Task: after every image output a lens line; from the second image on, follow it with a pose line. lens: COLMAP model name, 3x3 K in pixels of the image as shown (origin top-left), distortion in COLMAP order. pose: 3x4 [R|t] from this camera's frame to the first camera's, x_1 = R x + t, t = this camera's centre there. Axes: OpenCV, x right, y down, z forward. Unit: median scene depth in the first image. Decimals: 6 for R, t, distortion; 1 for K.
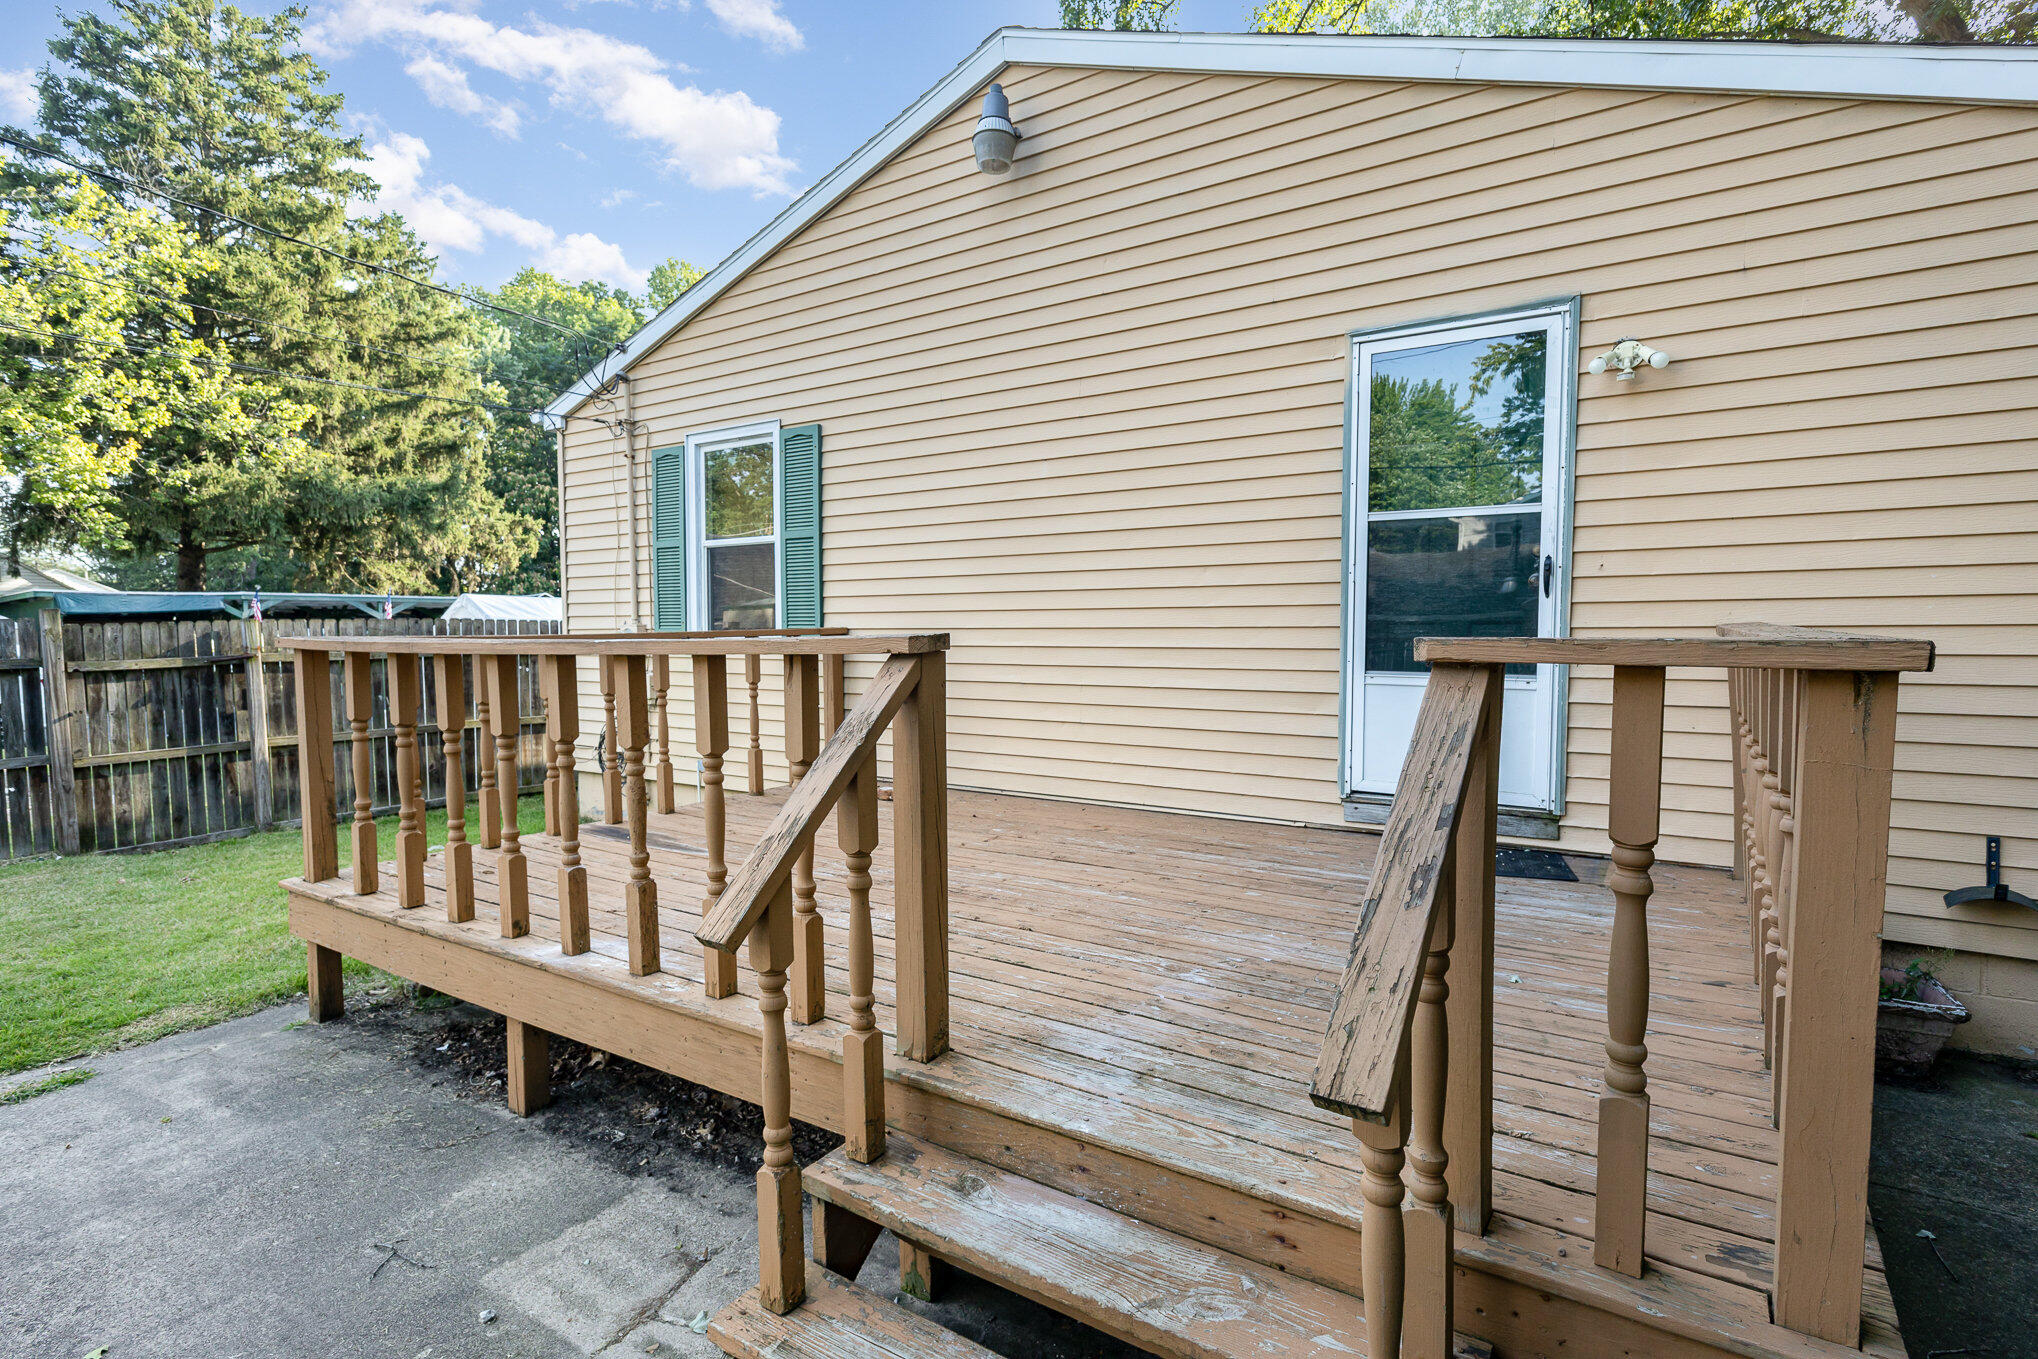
lens RADIAL K [[1043.1, 0, 1021.1], [0, 1043.1, 685.5], [0, 0, 1]] dist [0.001166, -0.000193]
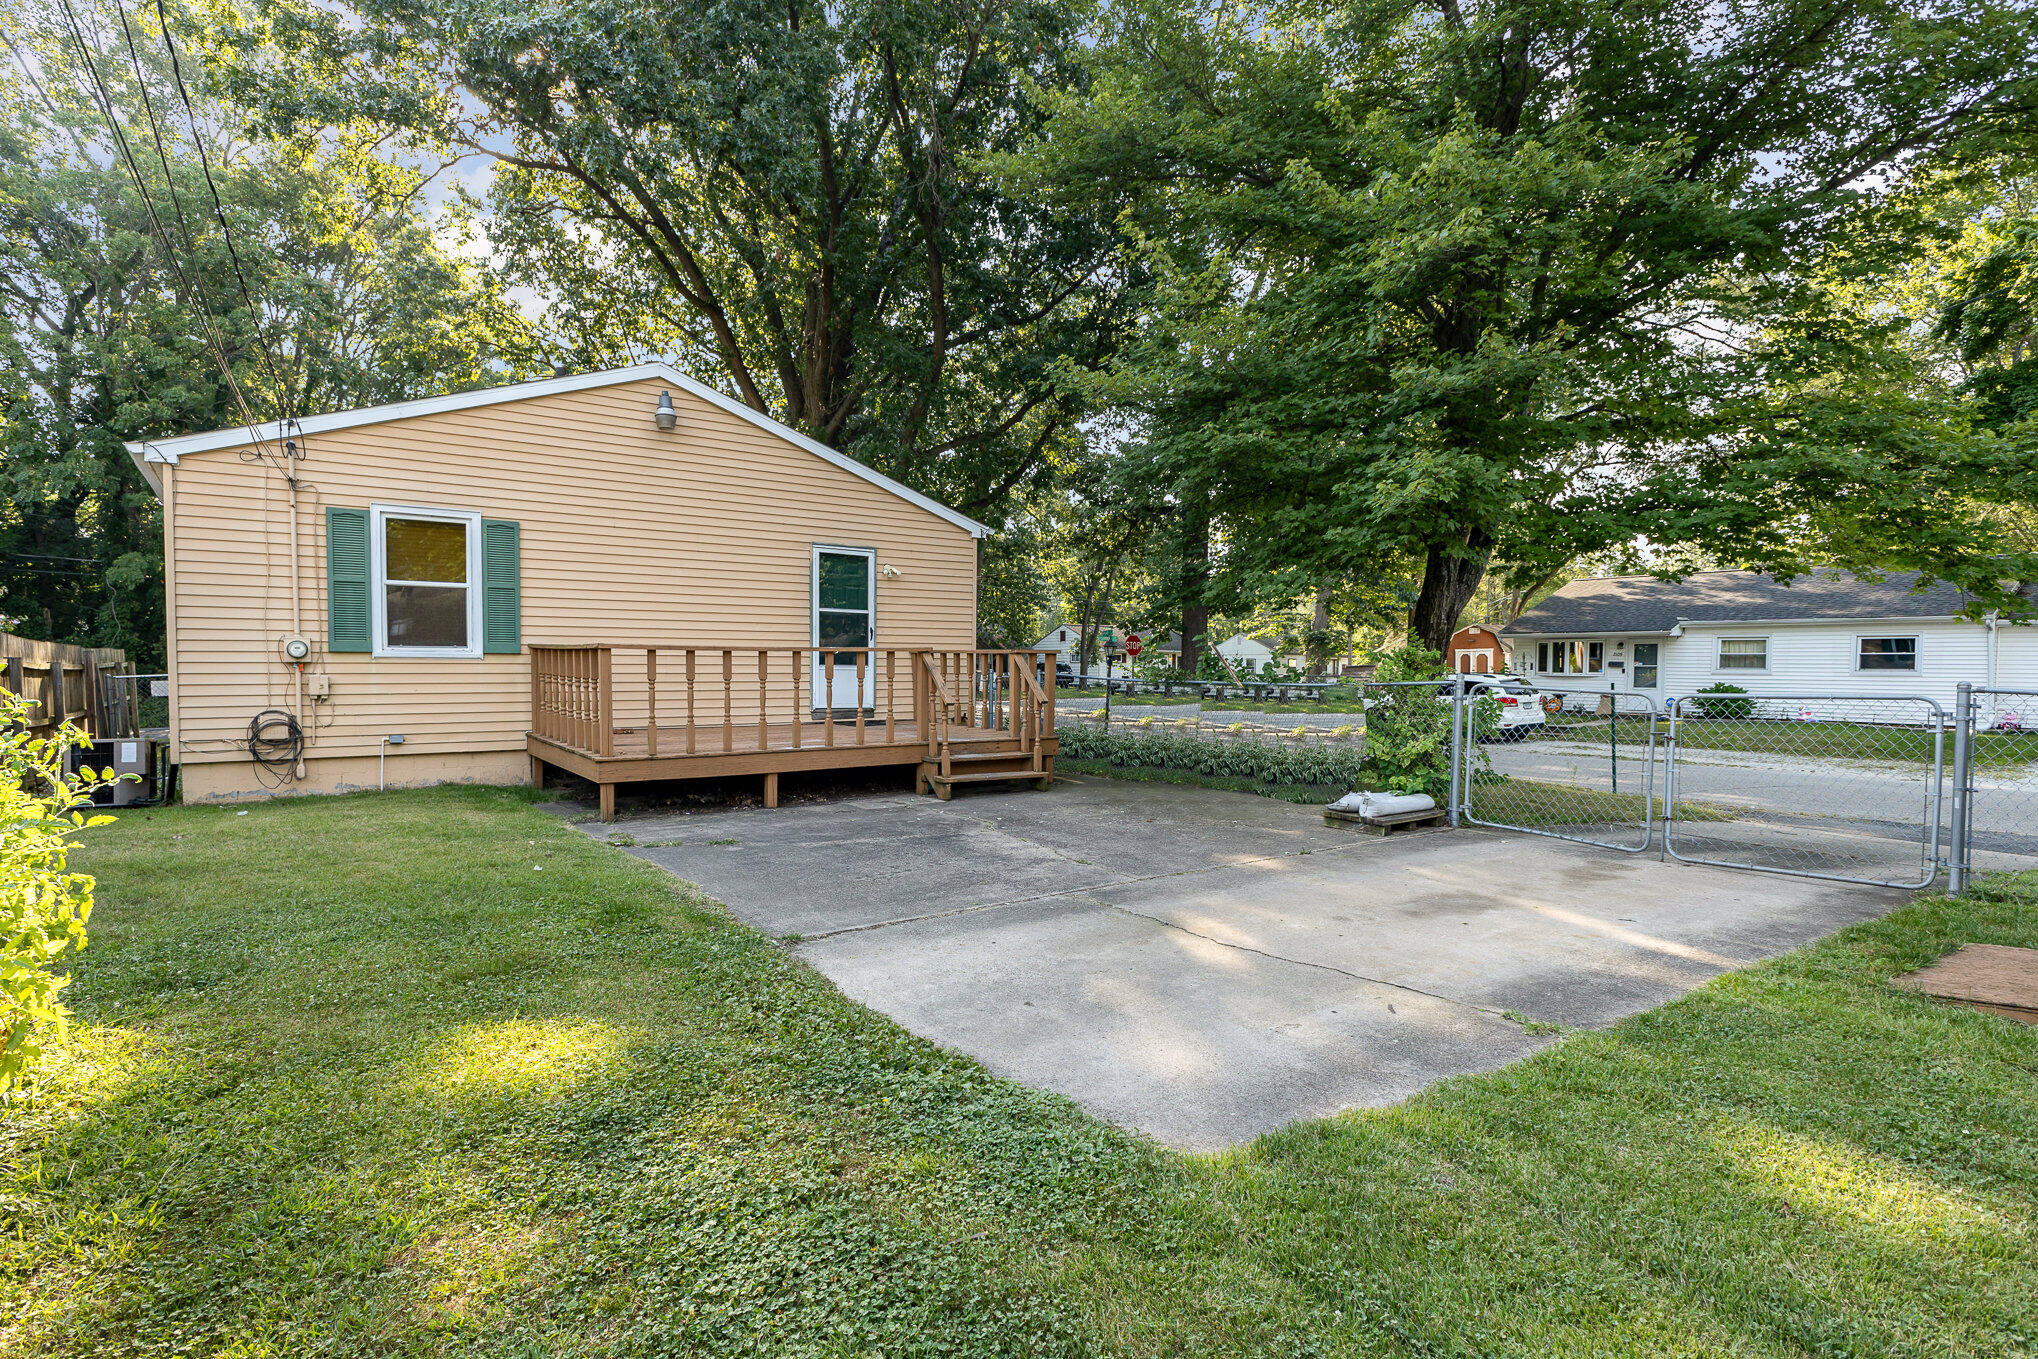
lens RADIAL K [[1043.1, 0, 1018.2], [0, 1043.1, 680.3], [0, 0, 1]] dist [0.001166, -0.000193]
pose [[0.328931, -0.002193, 0.944351, -1.373853], [0.051866, 0.998530, -0.015747, 0.064726], [-0.942928, 0.054159, 0.328562, -0.268484]]
